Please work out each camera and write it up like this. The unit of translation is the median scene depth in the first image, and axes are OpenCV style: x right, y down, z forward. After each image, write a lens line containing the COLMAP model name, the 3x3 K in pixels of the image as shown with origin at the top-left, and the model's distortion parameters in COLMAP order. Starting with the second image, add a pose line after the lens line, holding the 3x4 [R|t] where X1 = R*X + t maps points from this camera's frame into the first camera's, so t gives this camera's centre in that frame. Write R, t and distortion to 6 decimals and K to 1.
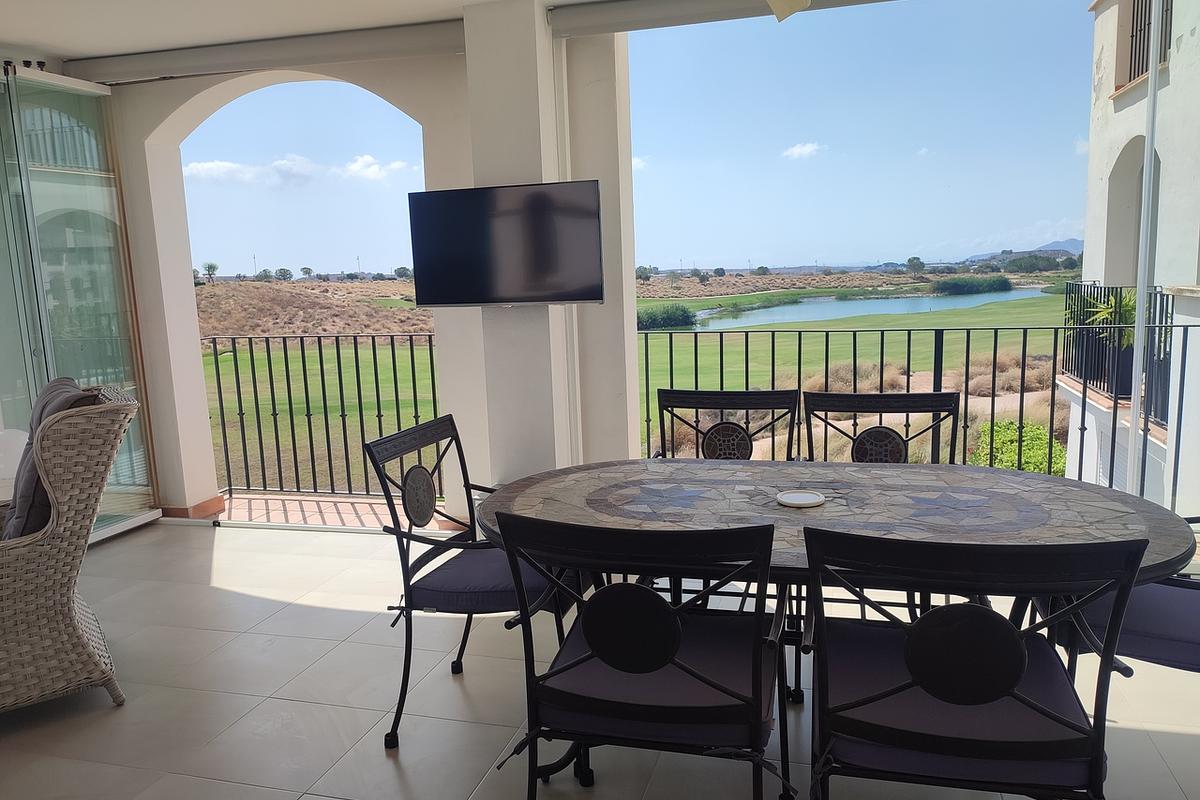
lens RADIAL K [[881.7, 0, 602.8], [0, 881.7, 403.2], [0, 0, 1]] dist [0.025273, -0.010475]
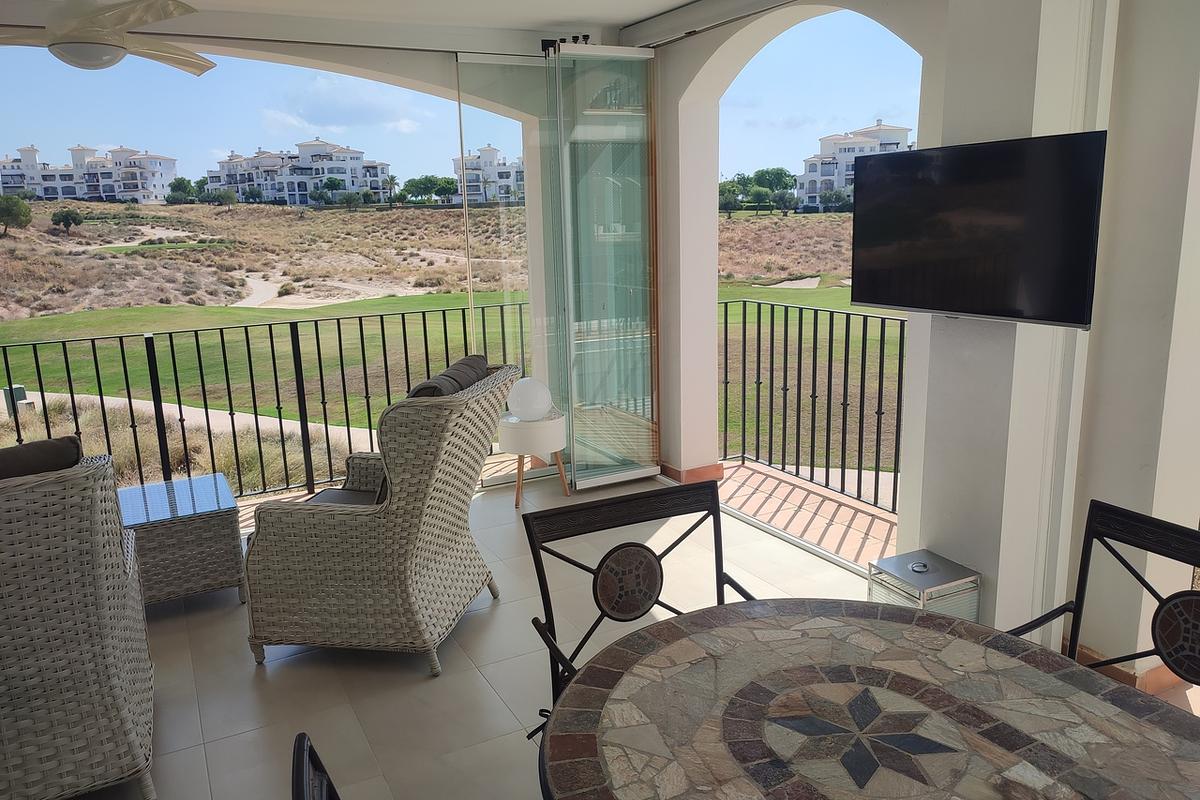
lens RADIAL K [[881.7, 0, 602.8], [0, 881.7, 403.2], [0, 0, 1]] dist [0.025273, -0.010475]
pose [[0.687029, 0.170380, -0.706372, 0.287115], [-0.104779, 0.985191, 0.135723, -0.146970], [0.719036, -0.019232, 0.694707, 0.414357]]
